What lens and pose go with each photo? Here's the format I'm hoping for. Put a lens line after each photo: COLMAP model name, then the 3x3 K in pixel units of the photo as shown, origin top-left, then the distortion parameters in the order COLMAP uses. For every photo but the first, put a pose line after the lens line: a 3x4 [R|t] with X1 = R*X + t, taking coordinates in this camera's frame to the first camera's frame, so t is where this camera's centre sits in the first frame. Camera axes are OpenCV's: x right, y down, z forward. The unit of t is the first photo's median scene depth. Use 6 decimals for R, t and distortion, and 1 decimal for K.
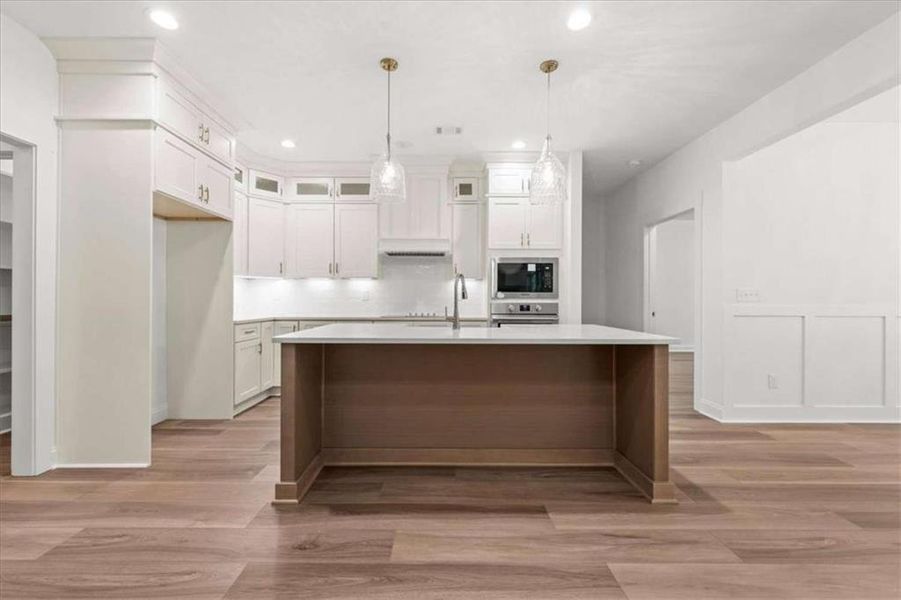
lens RADIAL K [[364.9, 0, 443.9], [0, 364.9, 300.5], [0, 0, 1]] dist [-0.000658, -0.000274]
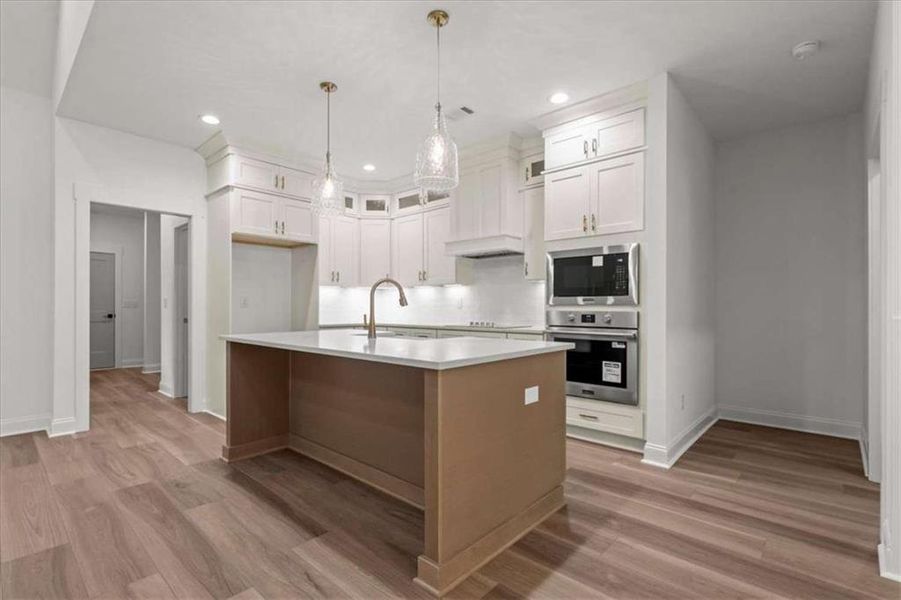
lens RADIAL K [[423.3, 0, 448.0], [0, 423.3, 308.0], [0, 0, 1]] dist [-0.001013, -0.000488]
pose [[0.736570, -0.001576, -0.676359, 0.701559], [0.000616, 0.999998, -0.001659, 0.001778], [0.676361, 0.000805, 0.736570, 0.242147]]
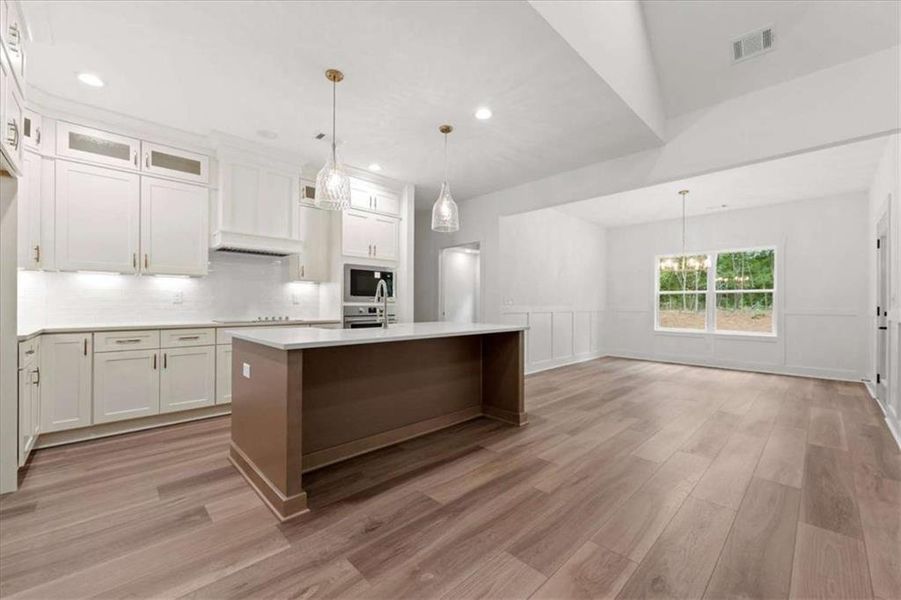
lens RADIAL K [[361.0, 0, 449.7], [0, 361.0, 303.4], [0, 0, 1]] dist [-0.001154, -0.000322]
pose [[0.719242, -0.000028, 0.694759, -0.466906], [-0.001699, 0.999997, 0.001799, -0.003485], [-0.694757, -0.002474, 0.719240, 0.025137]]
